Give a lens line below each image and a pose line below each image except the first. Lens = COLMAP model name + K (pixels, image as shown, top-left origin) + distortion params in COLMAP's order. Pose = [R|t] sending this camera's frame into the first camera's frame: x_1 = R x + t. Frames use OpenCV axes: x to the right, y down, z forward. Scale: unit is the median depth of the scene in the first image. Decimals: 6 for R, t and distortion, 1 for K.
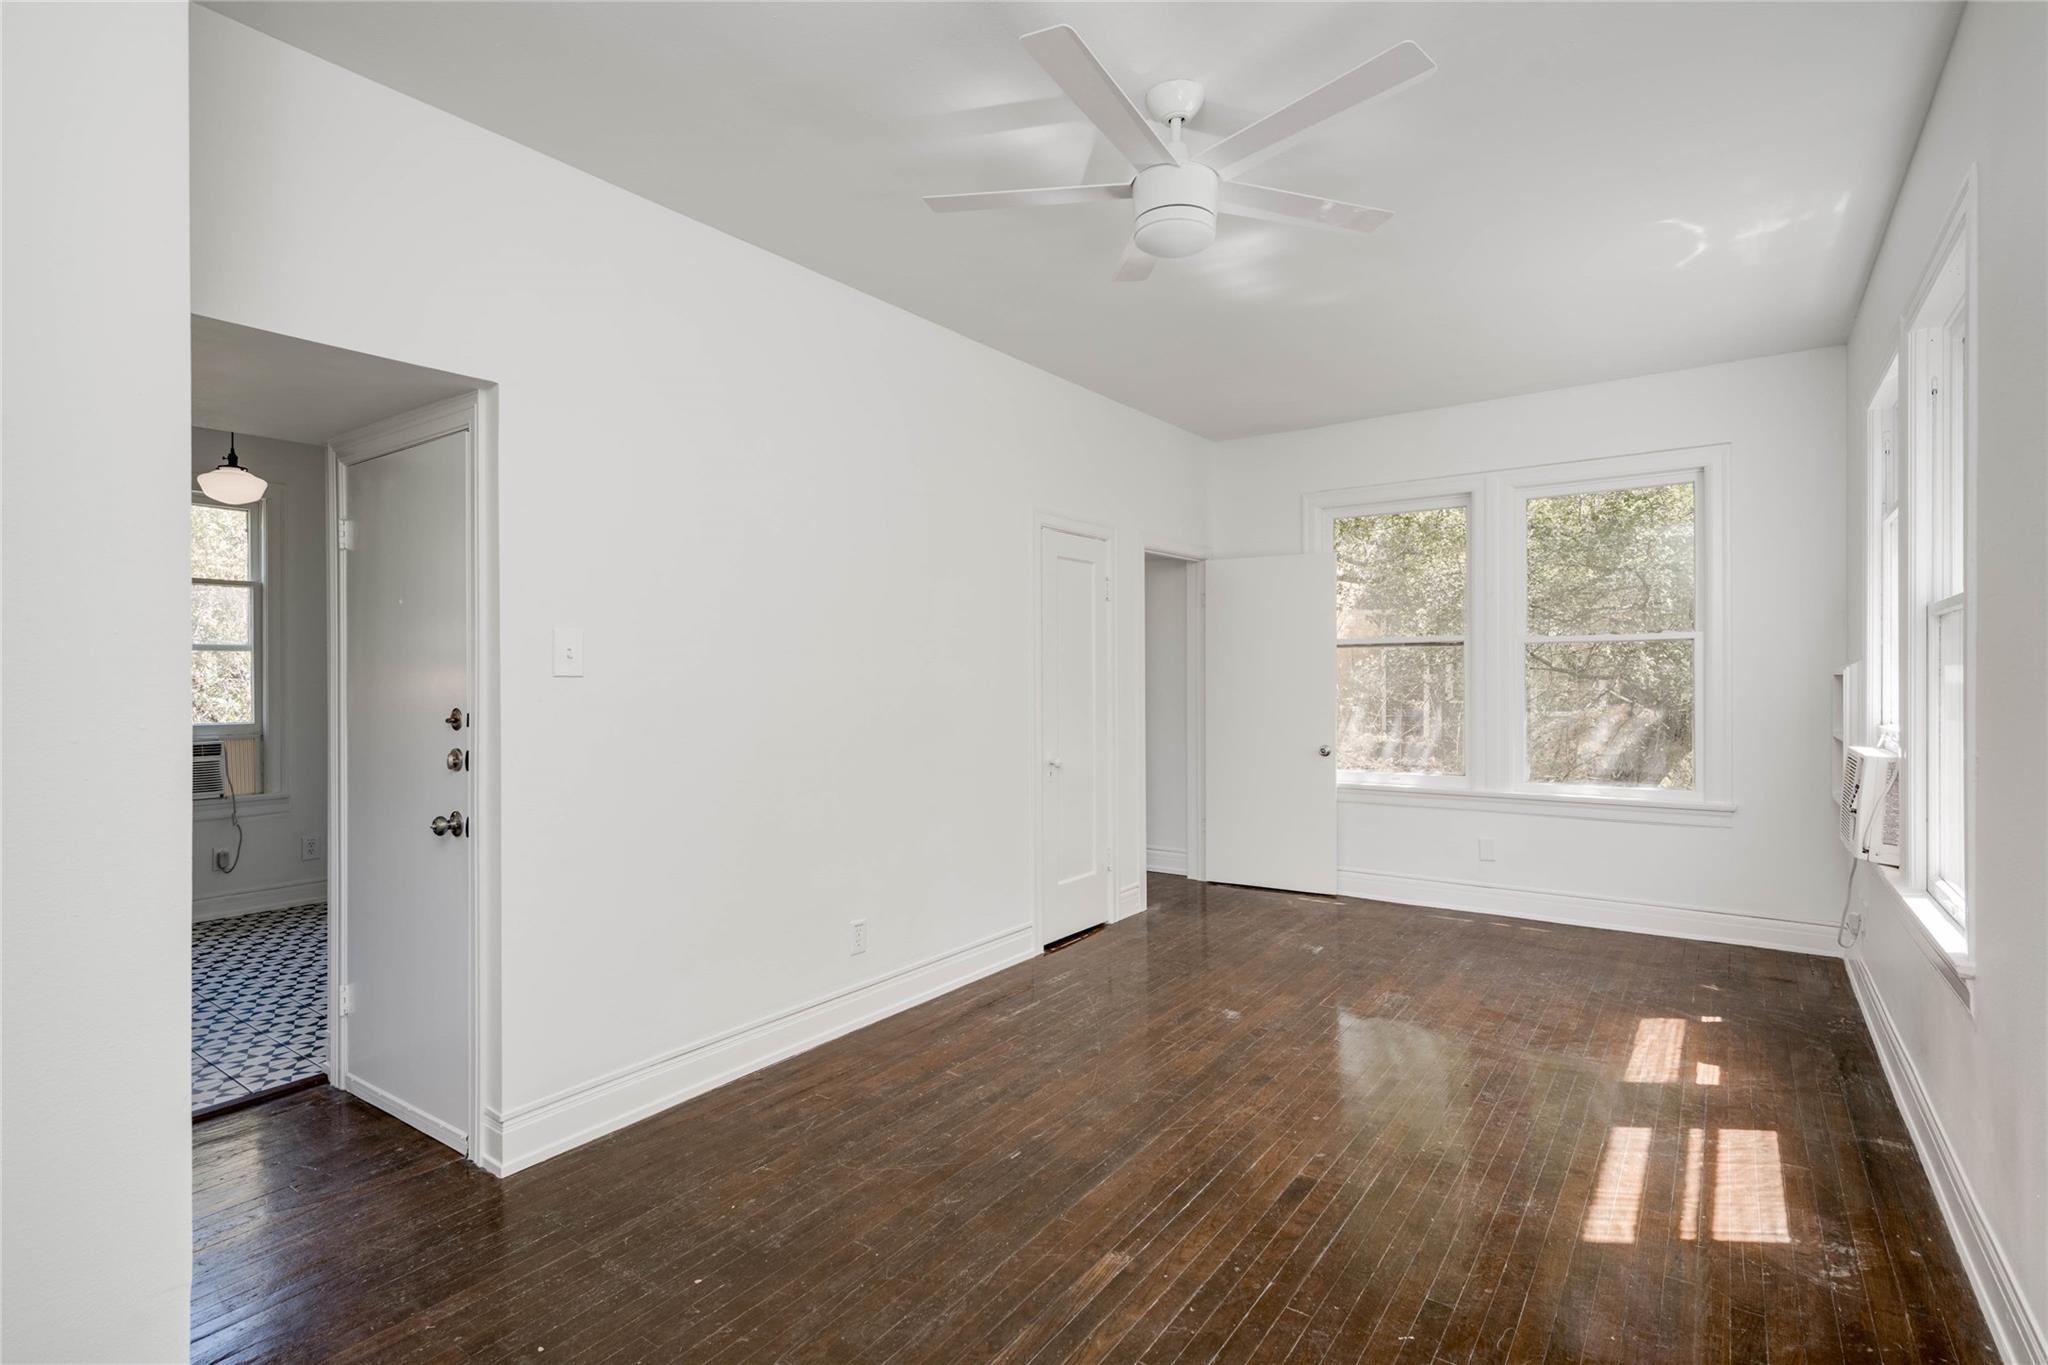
lens RADIAL K [[975.1, 0, 1039.0], [0, 975.1, 675.6], [0, 0, 1]] dist [0.015928, -0.001444]
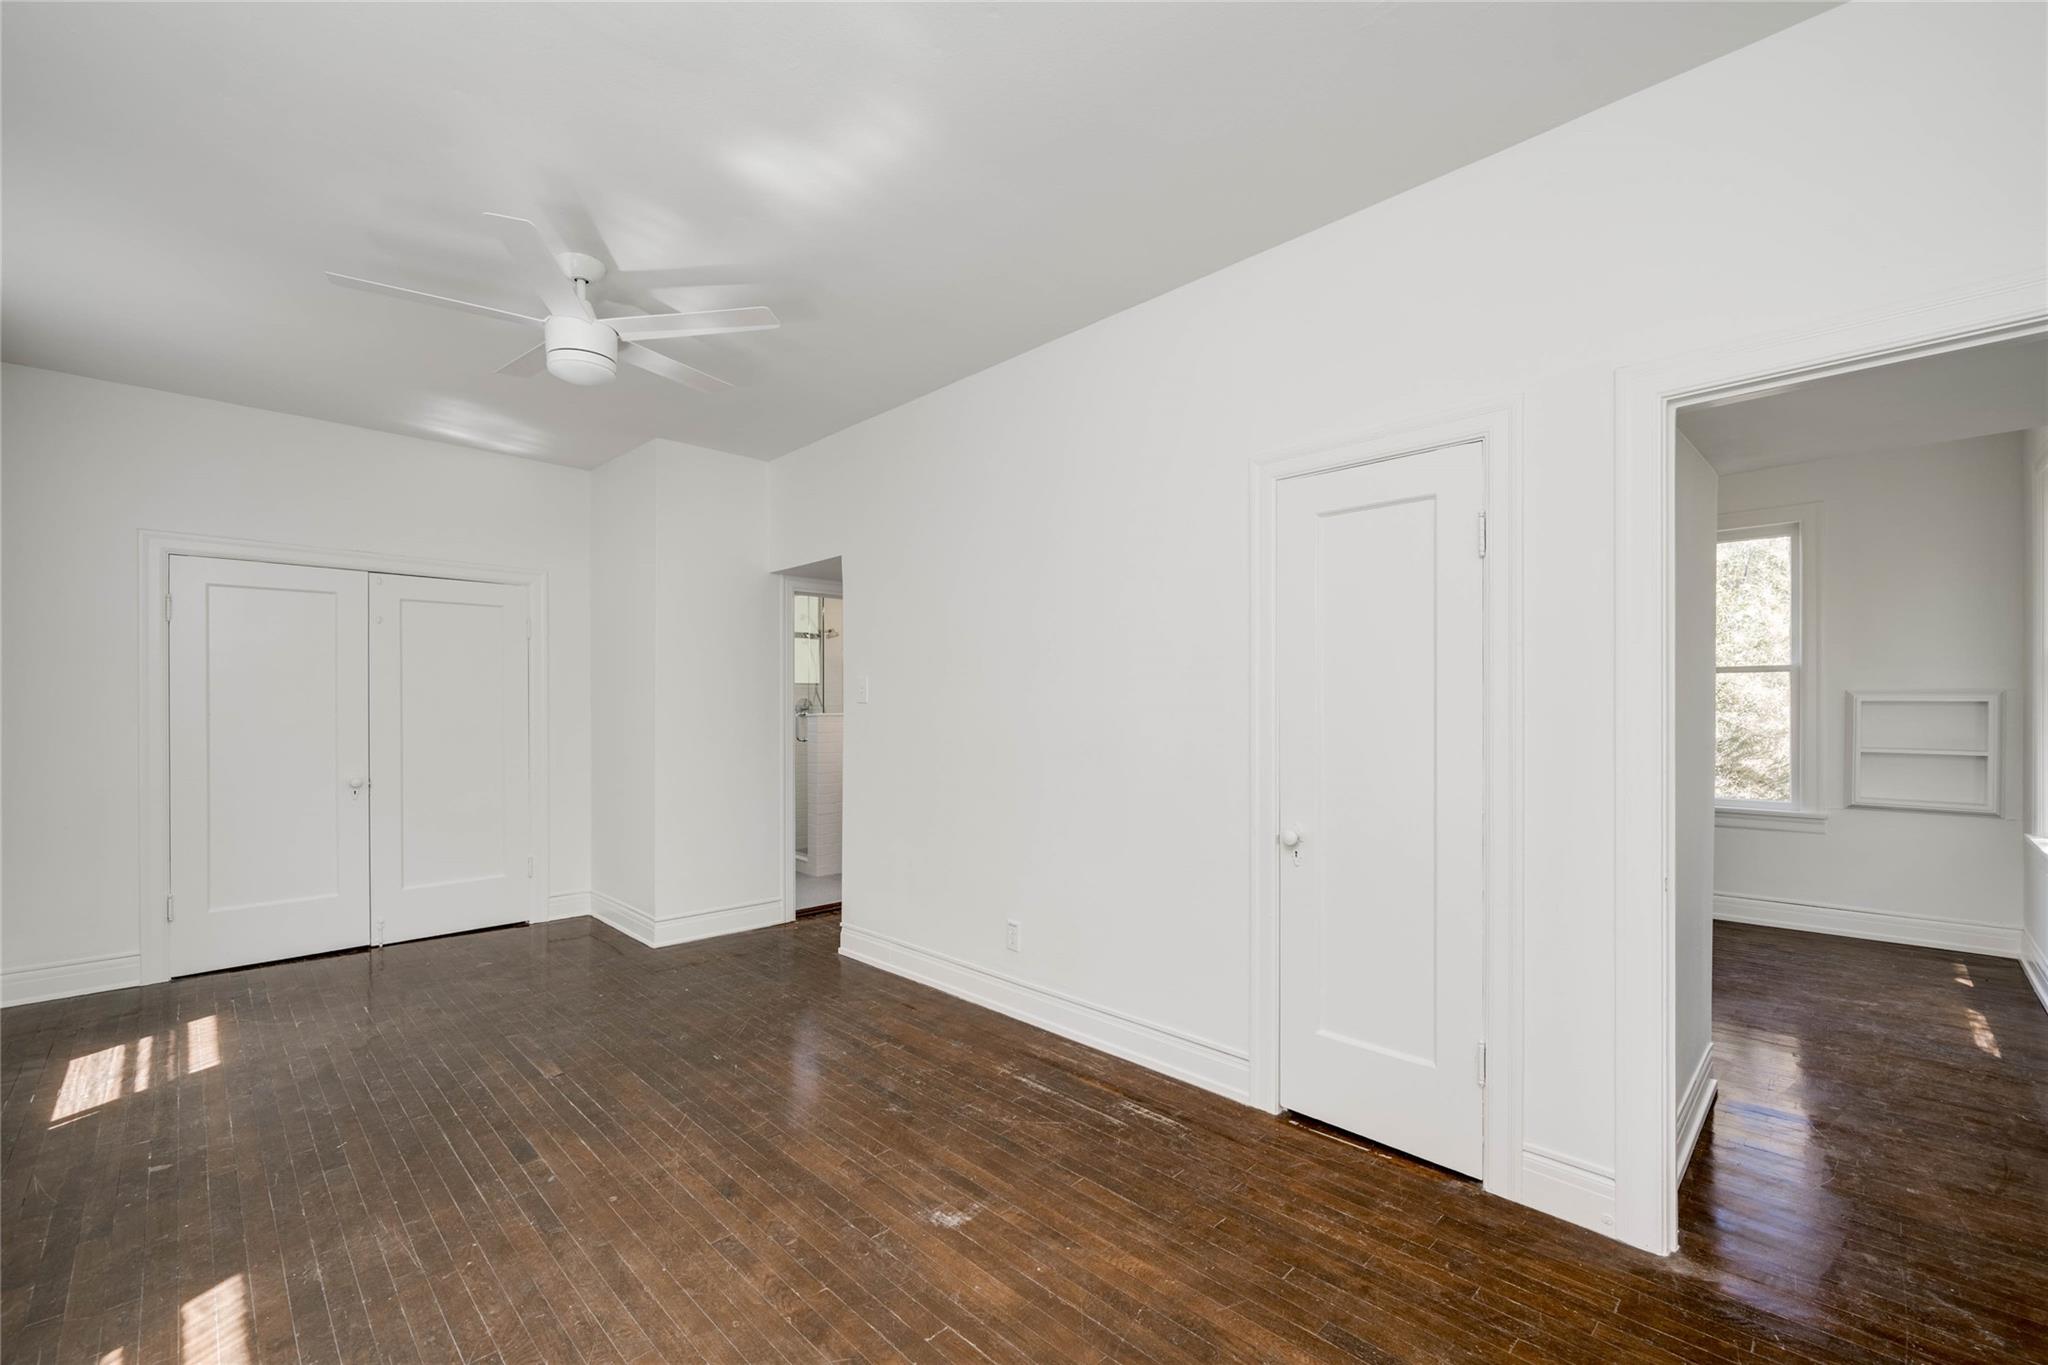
lens RADIAL K [[849.0, 0, 1033.7], [0, 849.0, 710.9], [0, 0, 1]] dist [0.000680, 0.000325]
pose [[-0.165918, 0.015752, -0.986014, 0.838885], [0.004385, 0.999874, 0.015235, -0.007530], [0.986130, -0.001796, -0.165966, 1.288861]]
